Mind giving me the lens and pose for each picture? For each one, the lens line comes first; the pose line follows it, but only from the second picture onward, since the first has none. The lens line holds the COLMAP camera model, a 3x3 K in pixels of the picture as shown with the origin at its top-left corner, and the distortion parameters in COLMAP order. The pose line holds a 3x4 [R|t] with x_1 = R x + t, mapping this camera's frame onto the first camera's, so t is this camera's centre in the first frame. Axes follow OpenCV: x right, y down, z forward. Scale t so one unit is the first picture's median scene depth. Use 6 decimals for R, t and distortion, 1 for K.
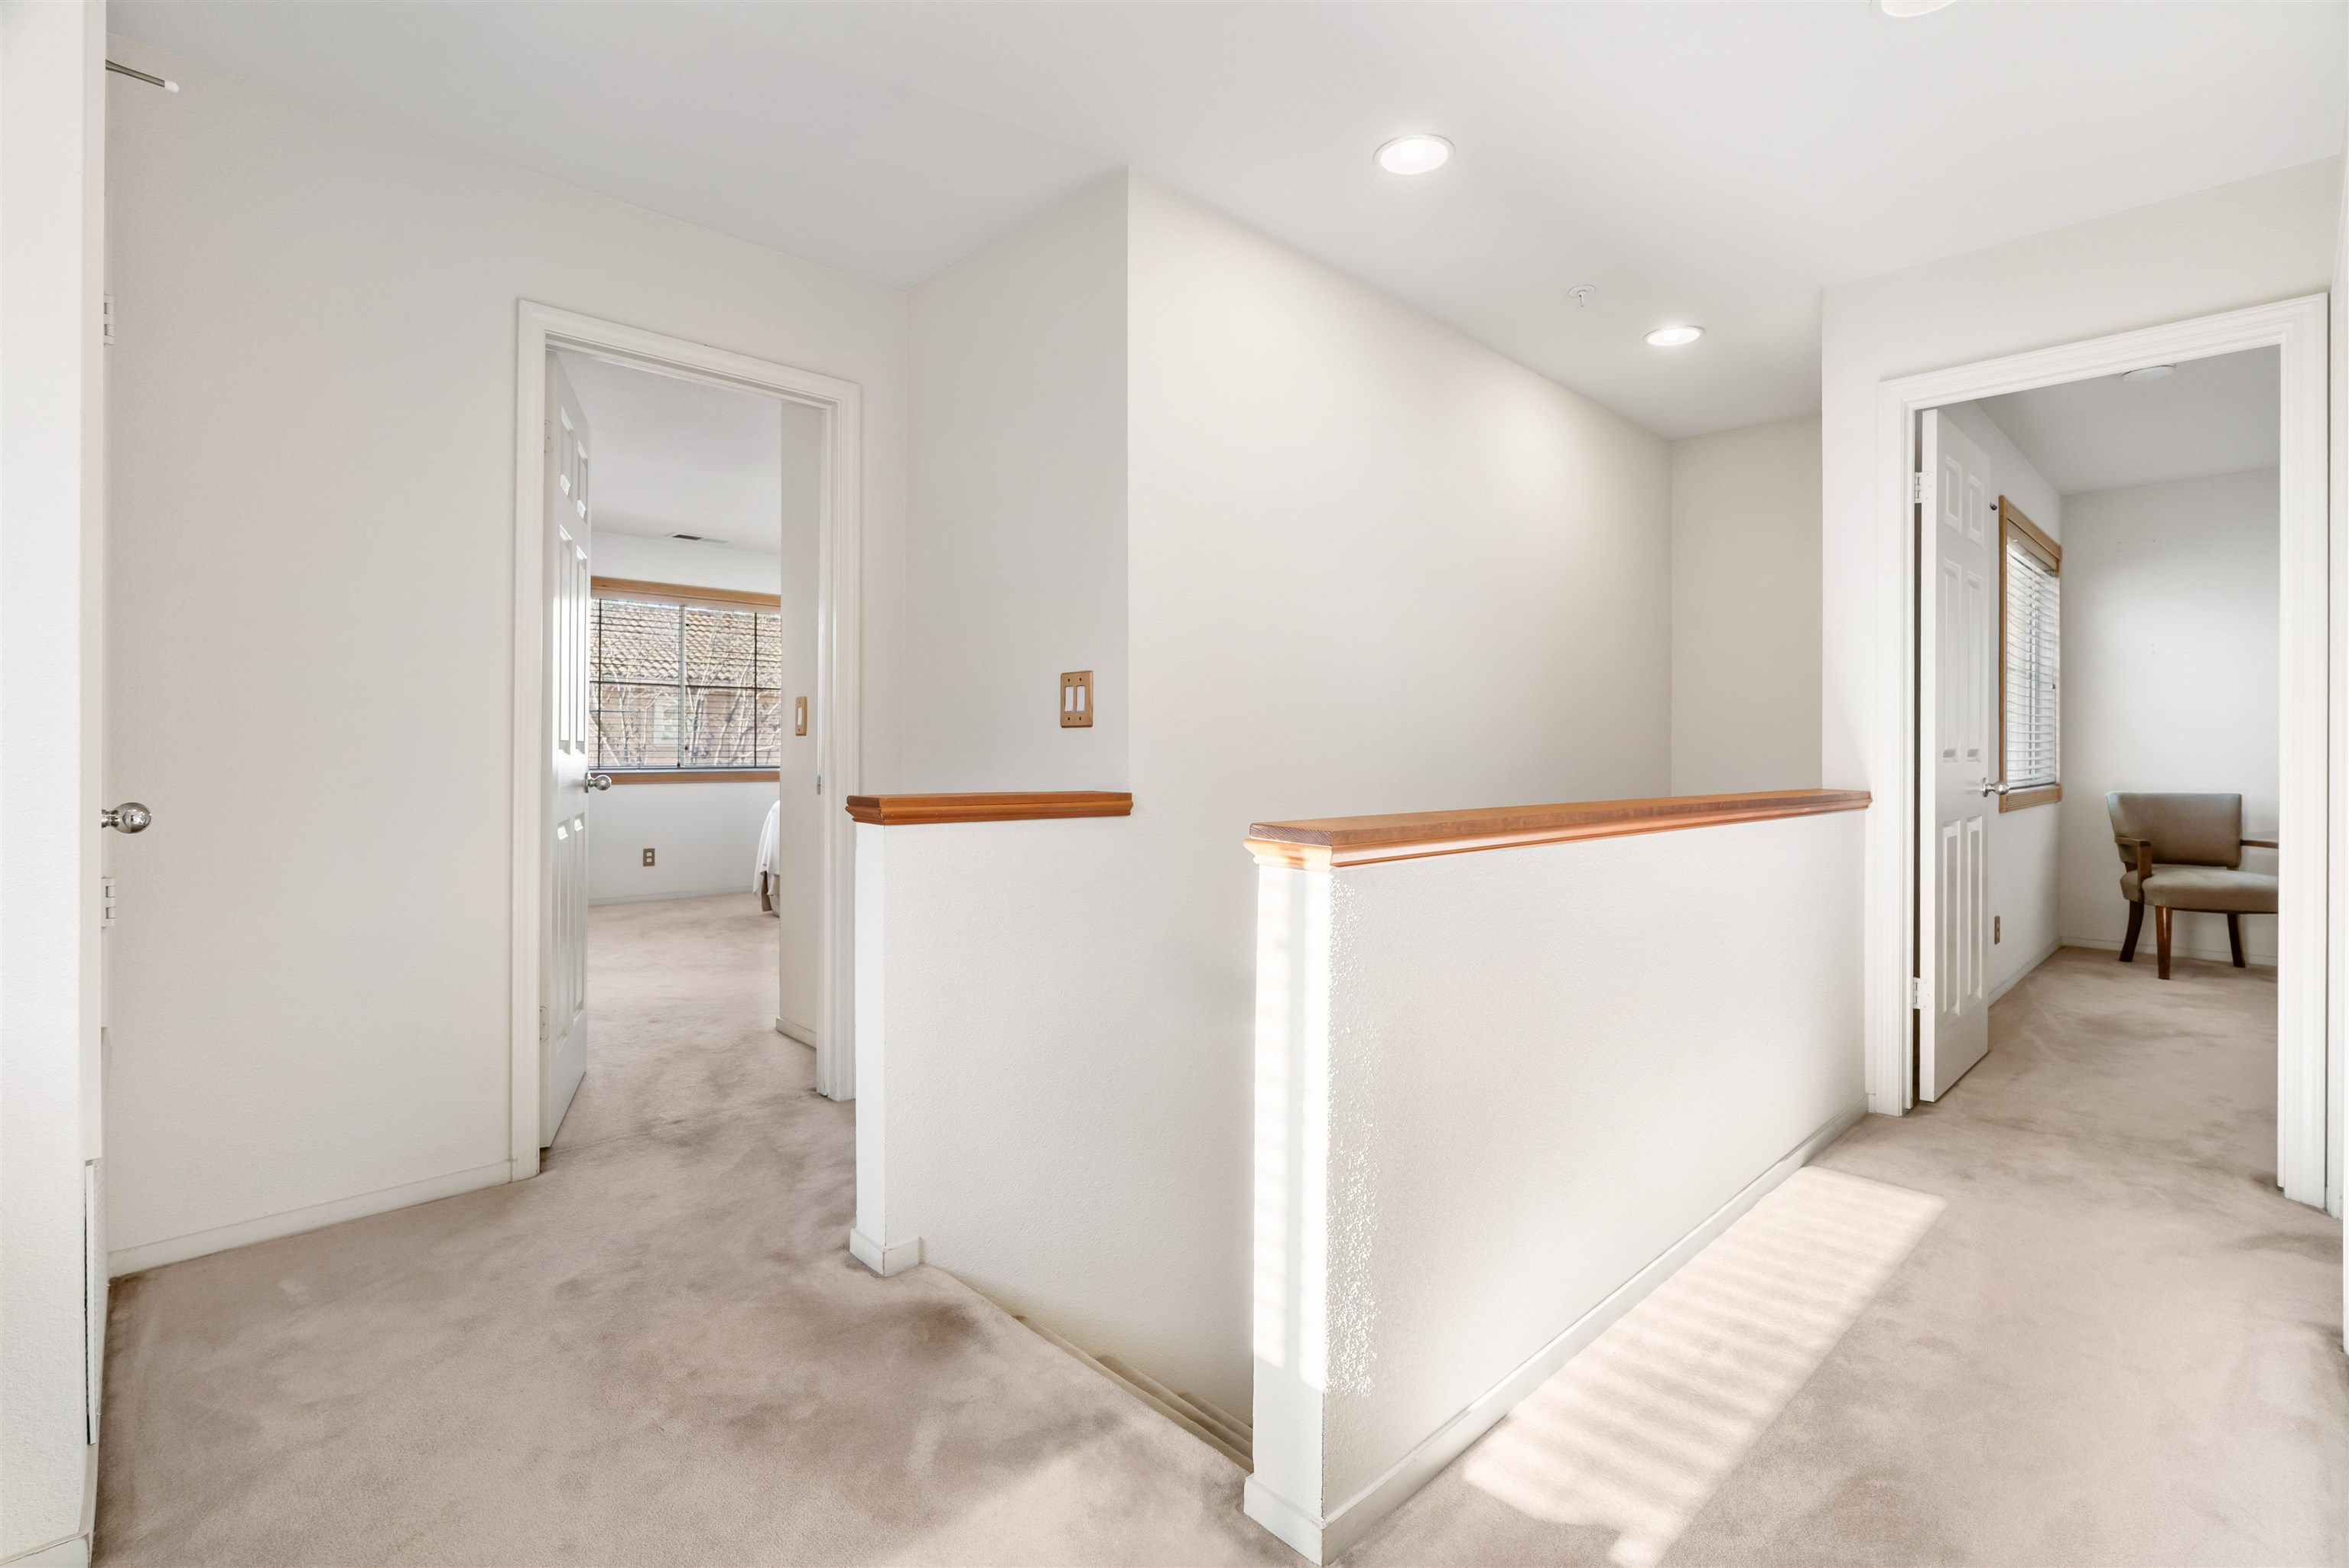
lens RADIAL K [[1075.4, 0, 1159.9], [0, 1075.4, 749.4], [0, 0, 1]] dist [0.000657, -0.000497]
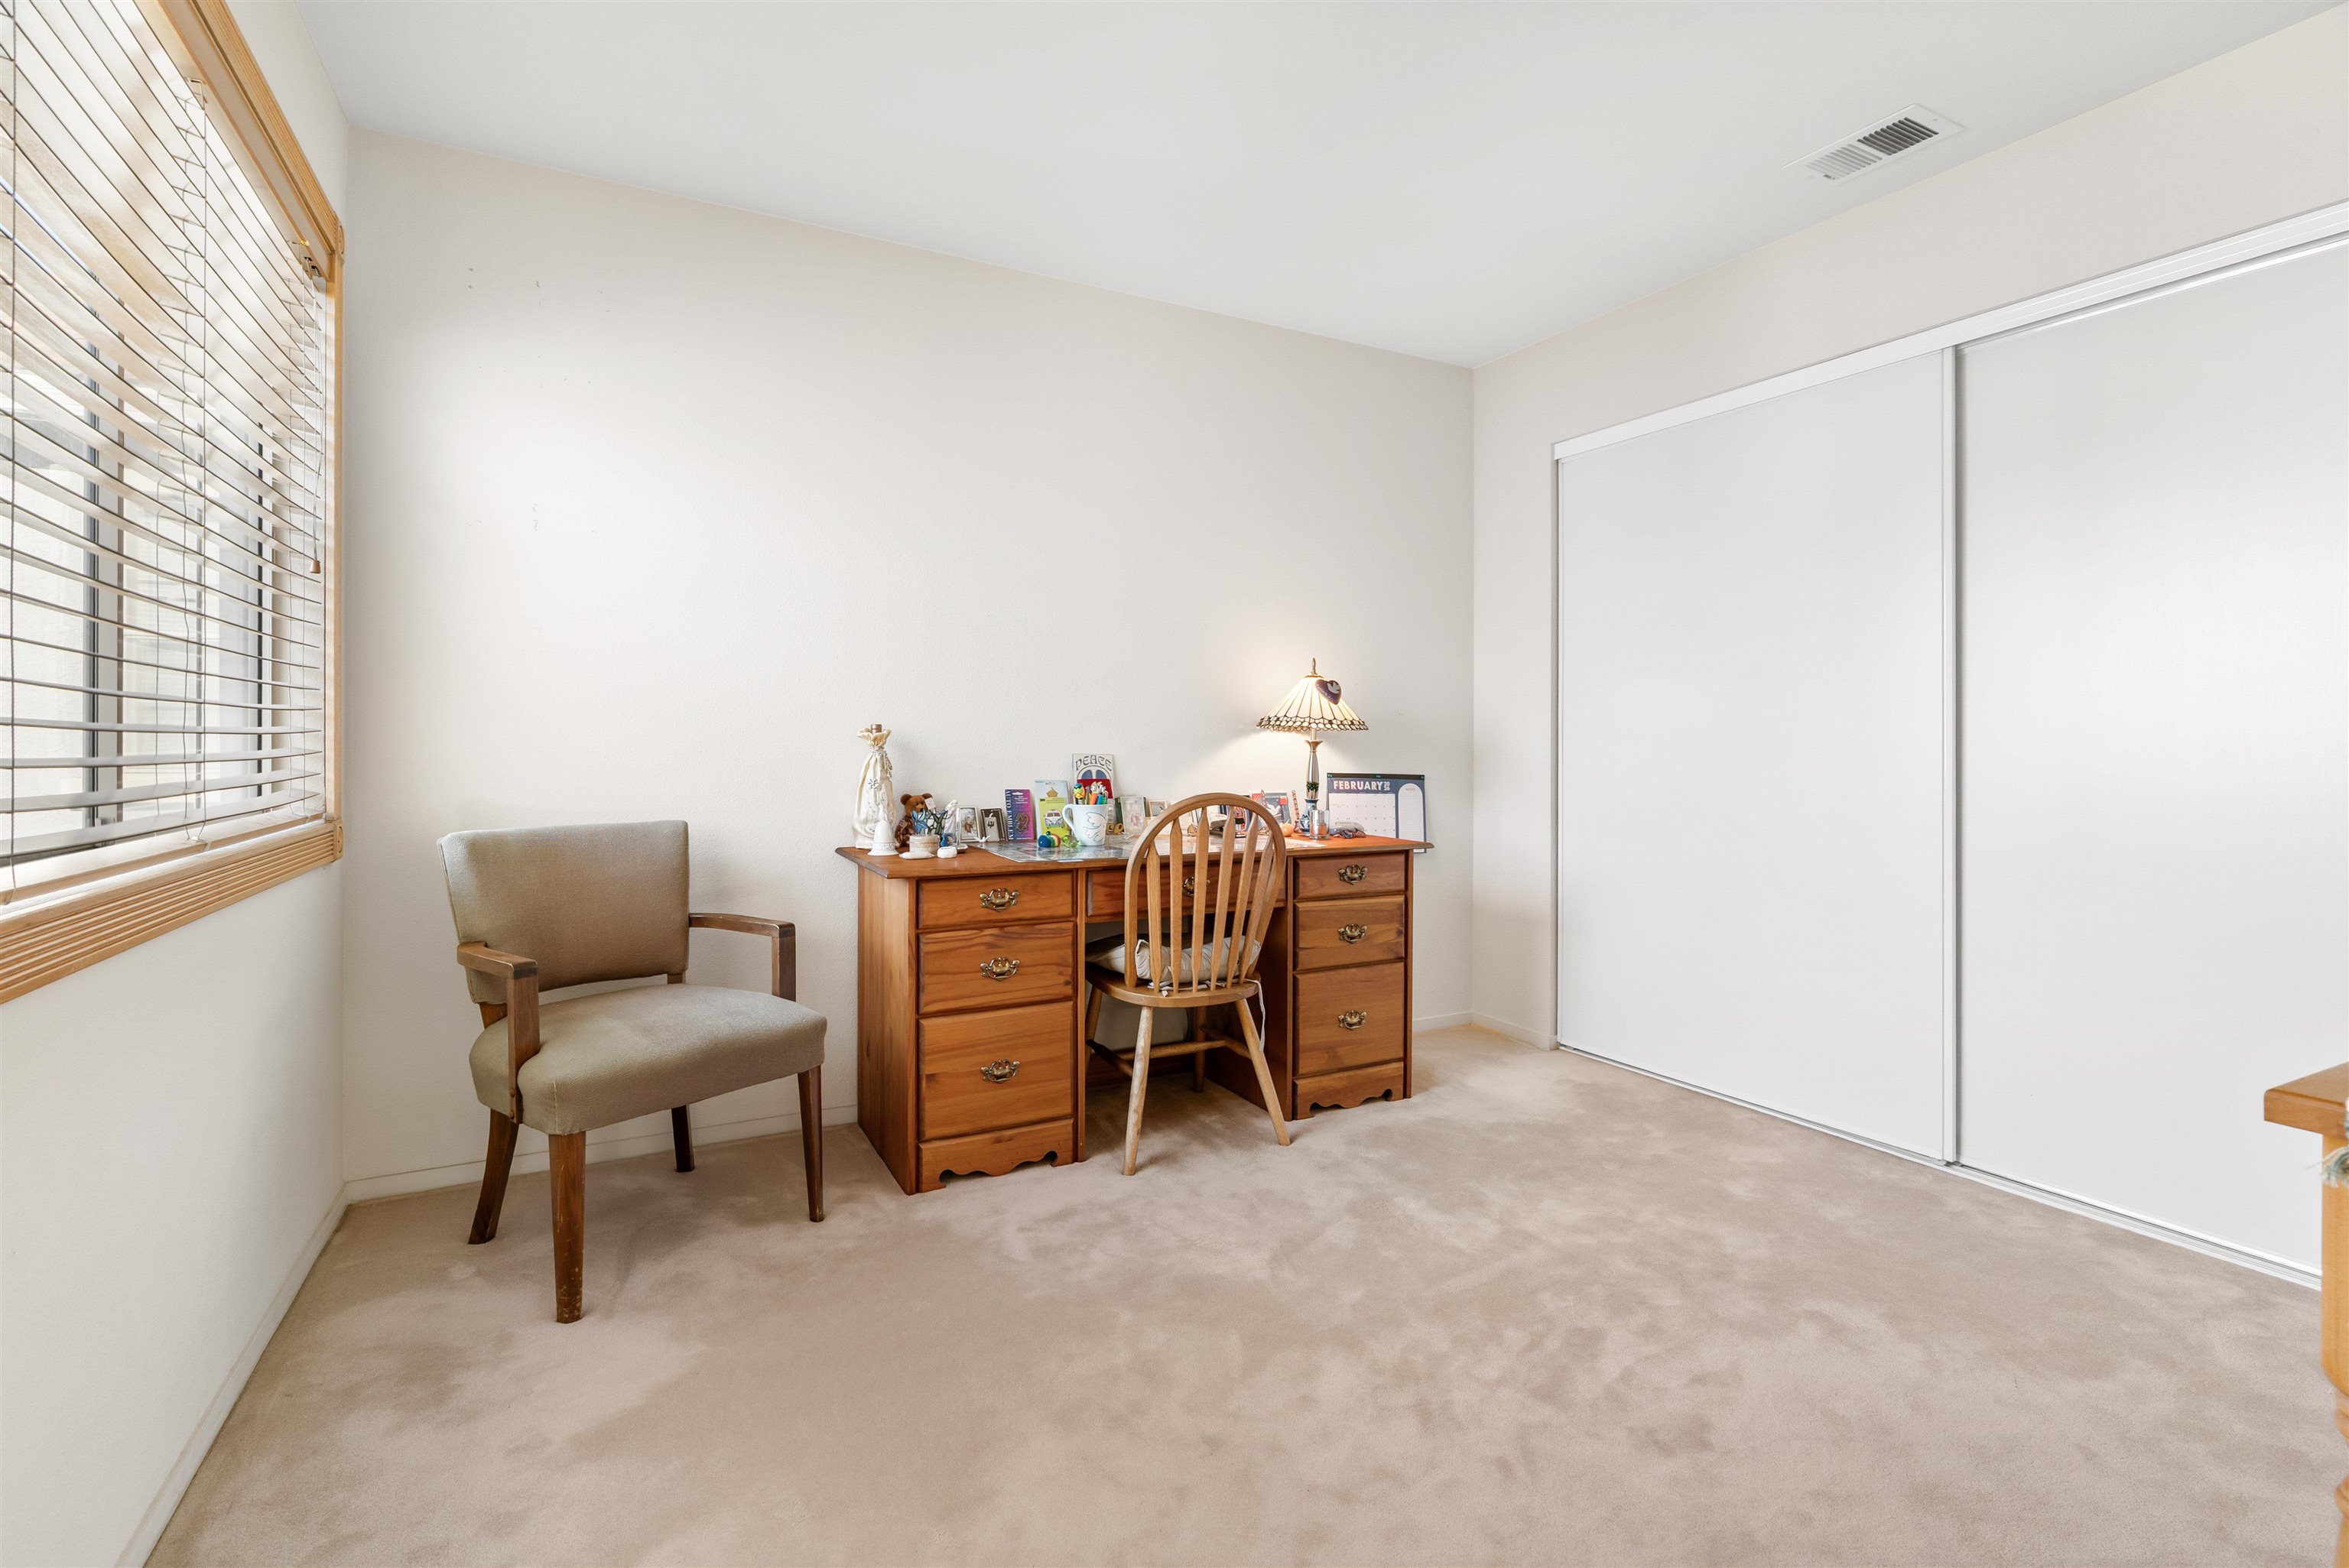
lens RADIAL K [[1075.4, 0, 1155.5], [0, 1075.4, 732.9], [0, 0, 1]] dist [0.000657, -0.000497]
pose [[0.280673, 0.001188, 0.959803, 0.572805], [0.000271, 0.999999, -0.001317, 0.001311], [-0.959803, 0.000630, 0.280673, 0.635058]]
